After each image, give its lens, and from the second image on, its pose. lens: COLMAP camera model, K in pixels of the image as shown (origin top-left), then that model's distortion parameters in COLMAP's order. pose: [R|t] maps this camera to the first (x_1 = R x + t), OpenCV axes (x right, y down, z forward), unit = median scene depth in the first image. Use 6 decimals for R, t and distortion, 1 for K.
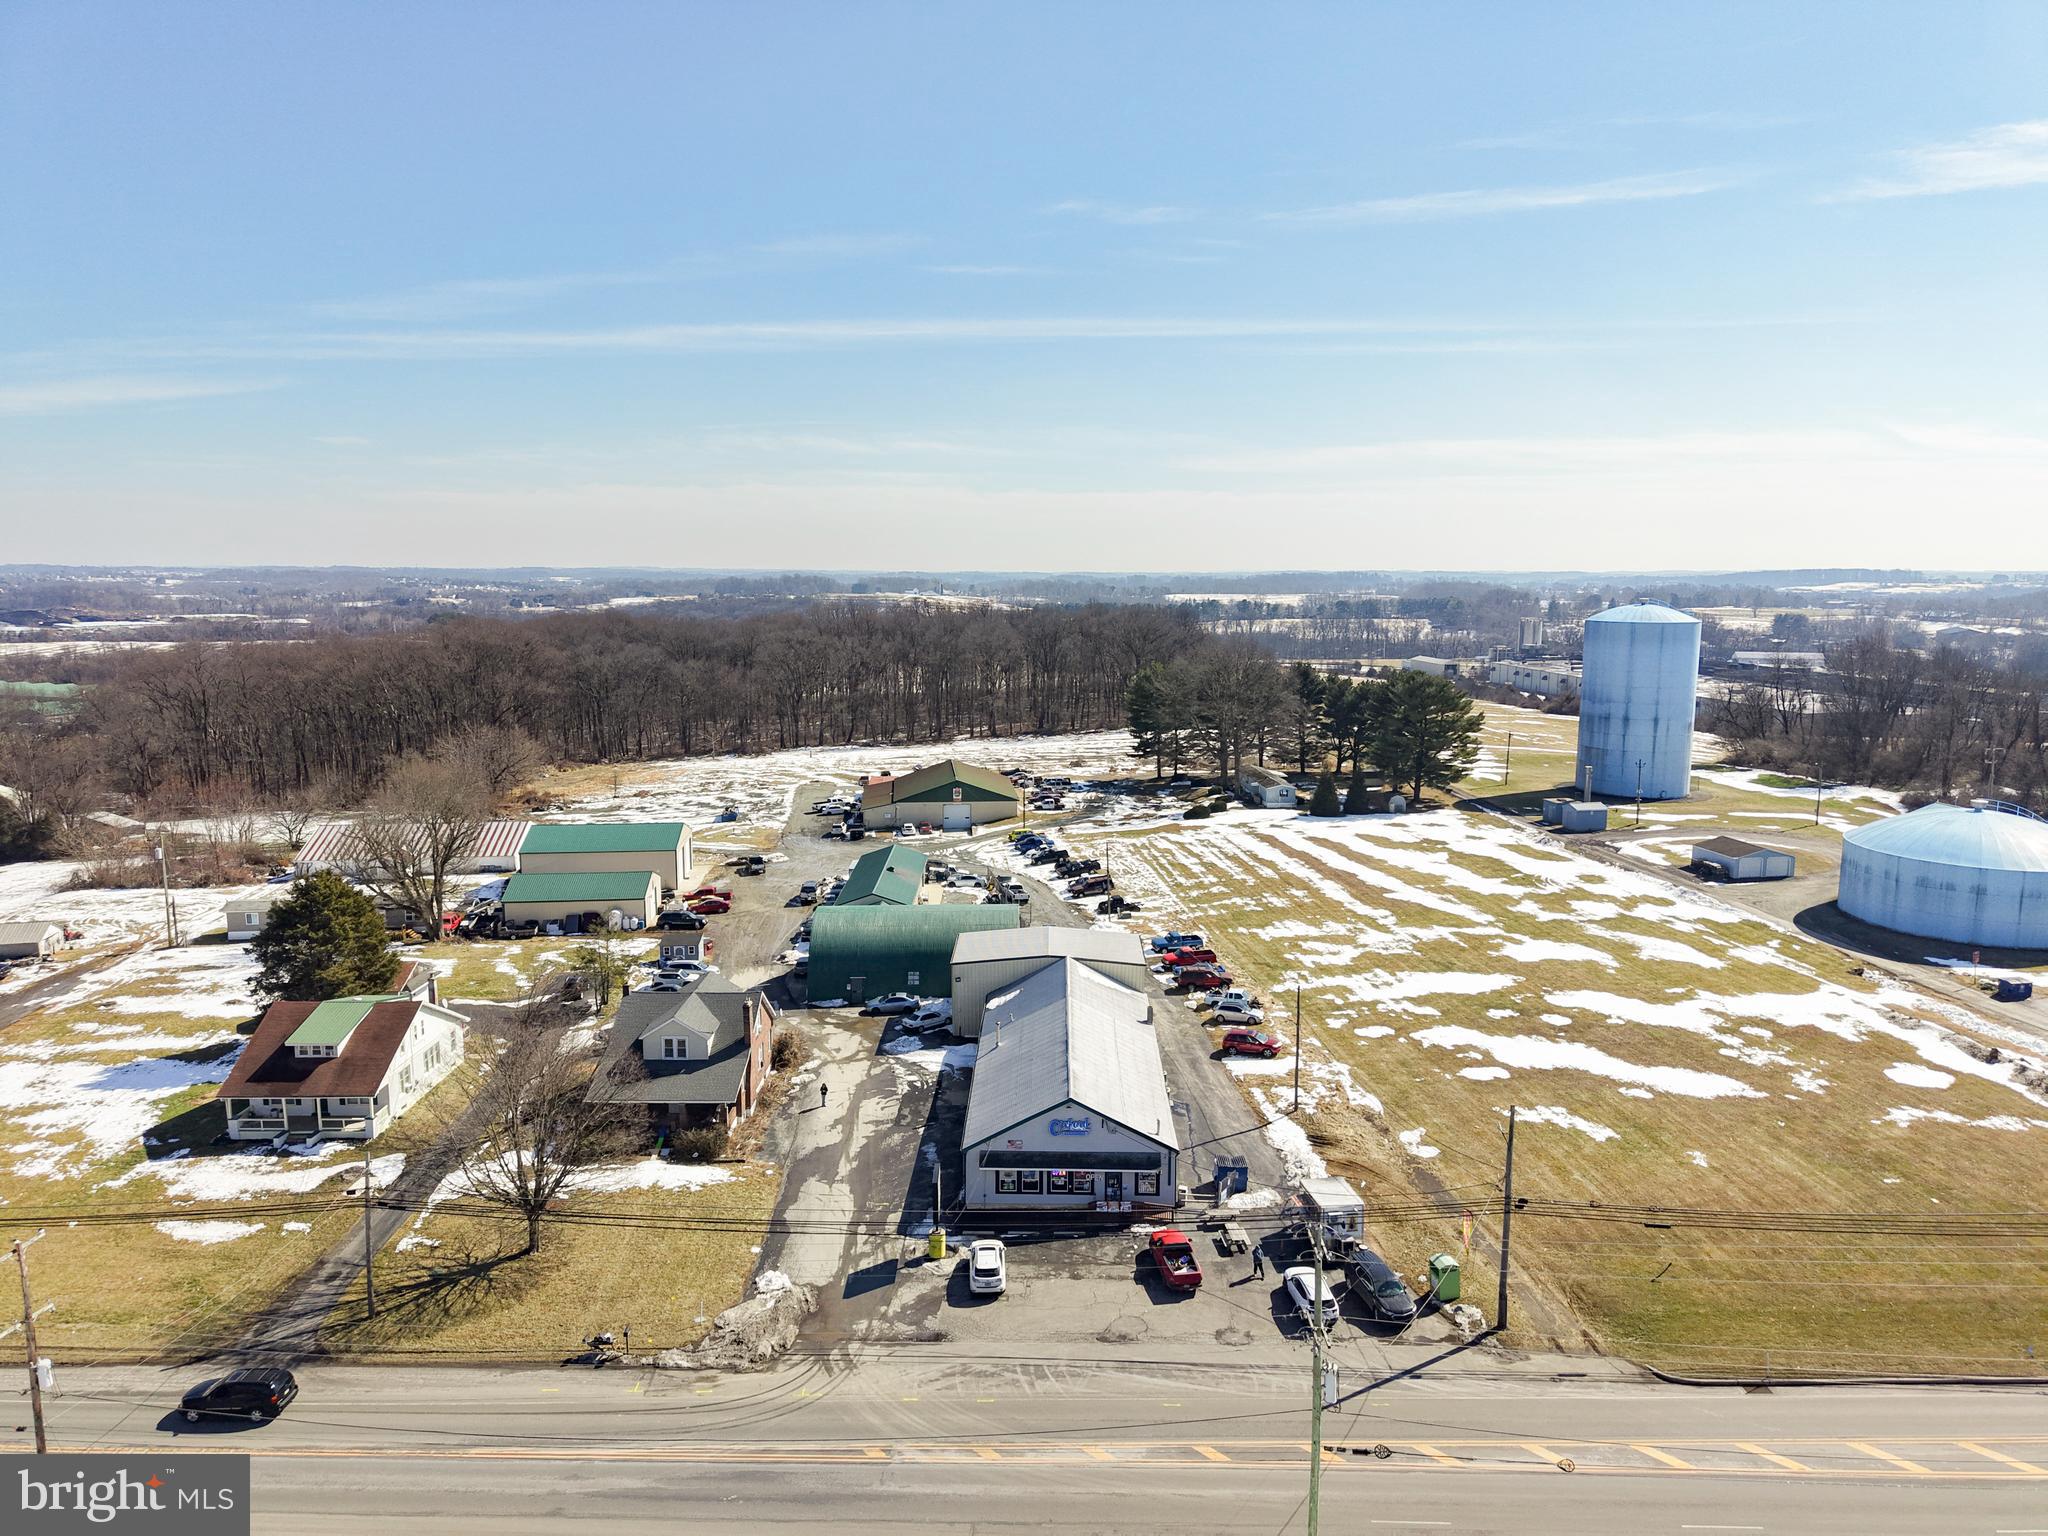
lens RADIAL K [[1352.0, 0, 1031.7], [0, 1352.0, 833.7], [0, 0, 1]] dist [0.034413, -0.037022]
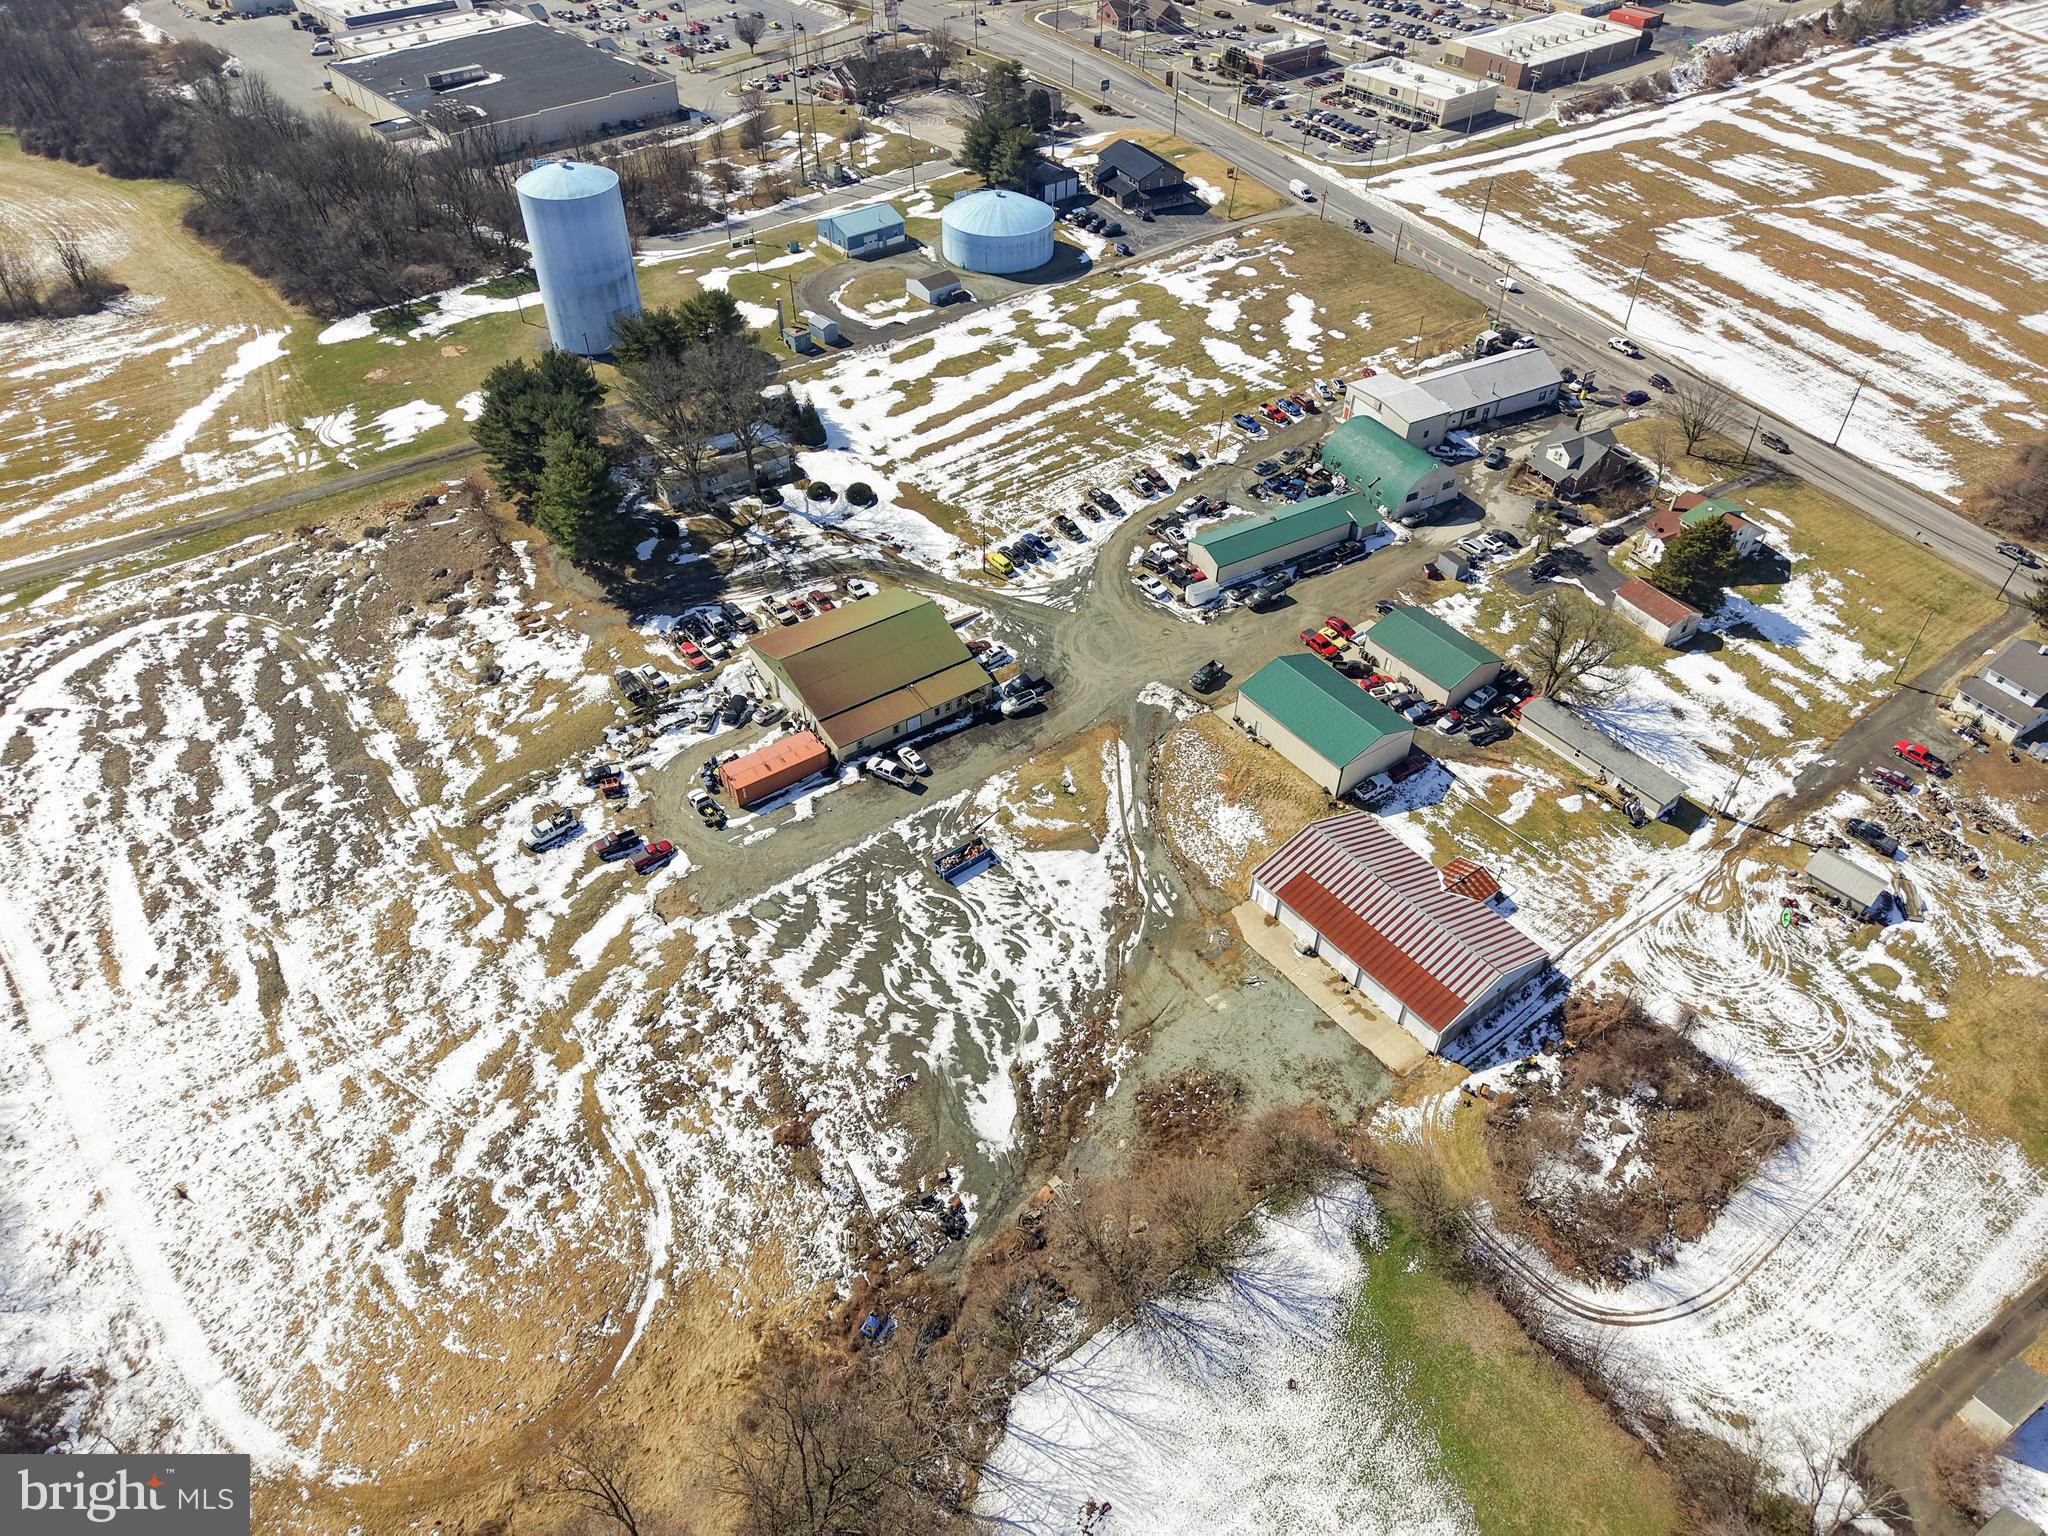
lens RADIAL K [[1357.2, 0, 1023.2], [0, 1357.2, 784.8], [0, 0, 1]] dist [0.031243, -0.036808]
pose [[-0.499431, -0.598658, 0.626241, -1.019833], [0.156667, 0.648521, 0.744900, -0.877137], [-0.852071, 0.470137, -0.230102, 1.712058]]
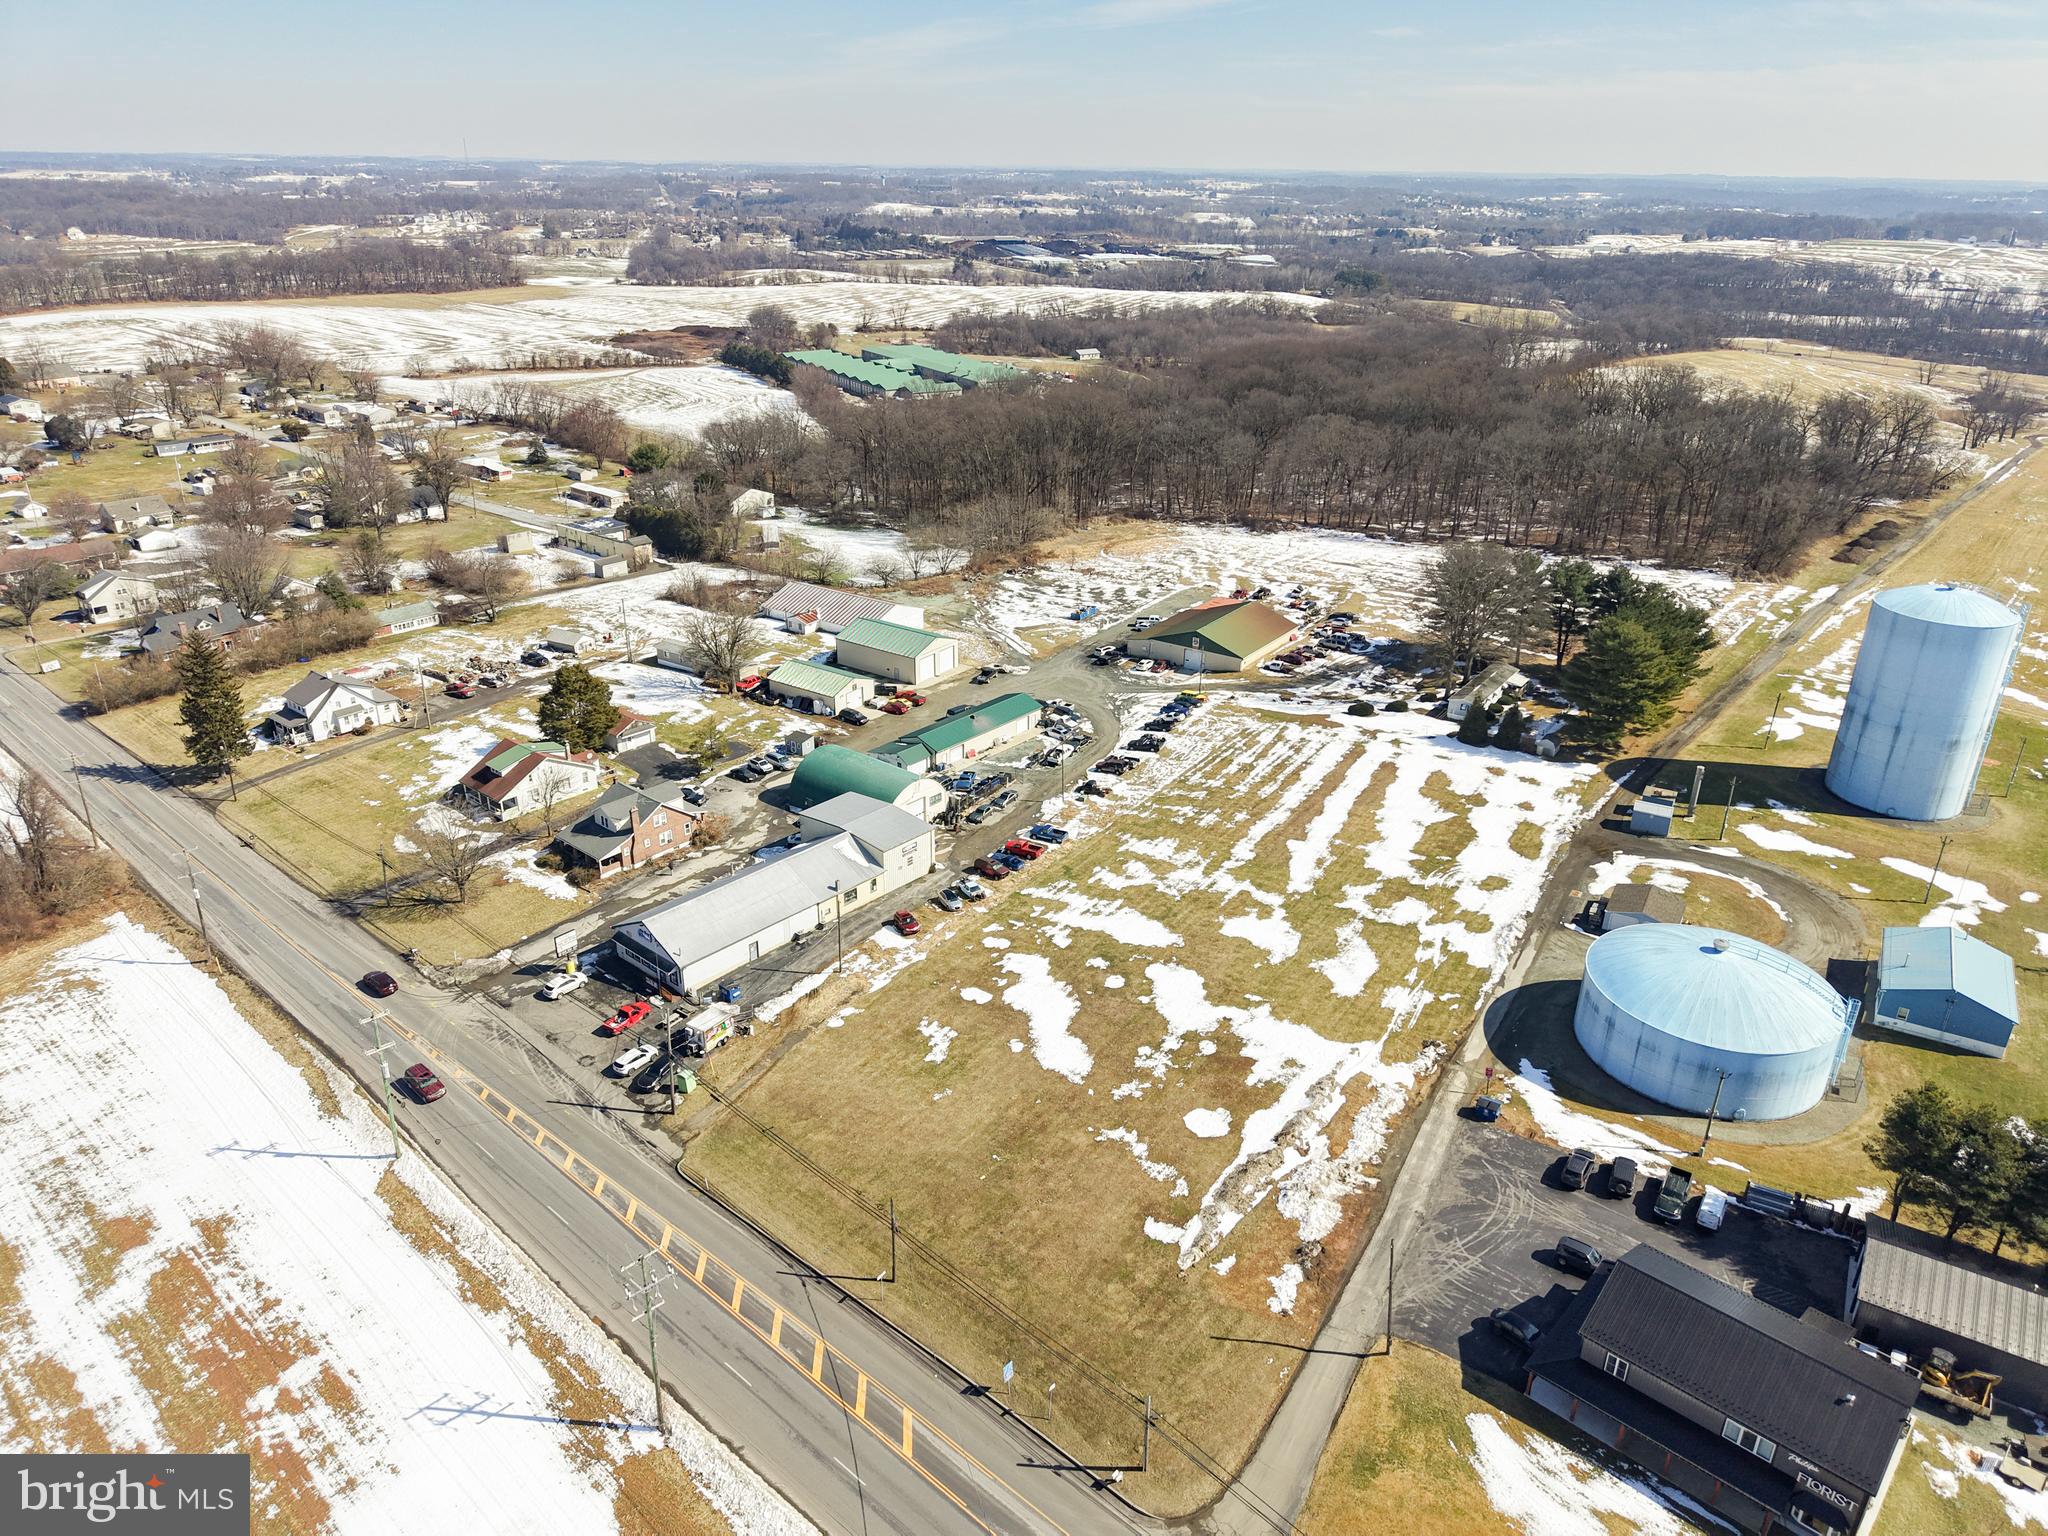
lens RADIAL K [[1350.3, 0, 1024.0], [0, 1350.3, 768.0], [0, 0, 1]] dist [0.100635, -0.229715]
pose [[0.760230, 0.269123, -0.591290, 0.799872], [-0.134584, 0.955657, 0.261928, -0.304450], [0.635561, -0.119547, 0.762739, -0.029389]]
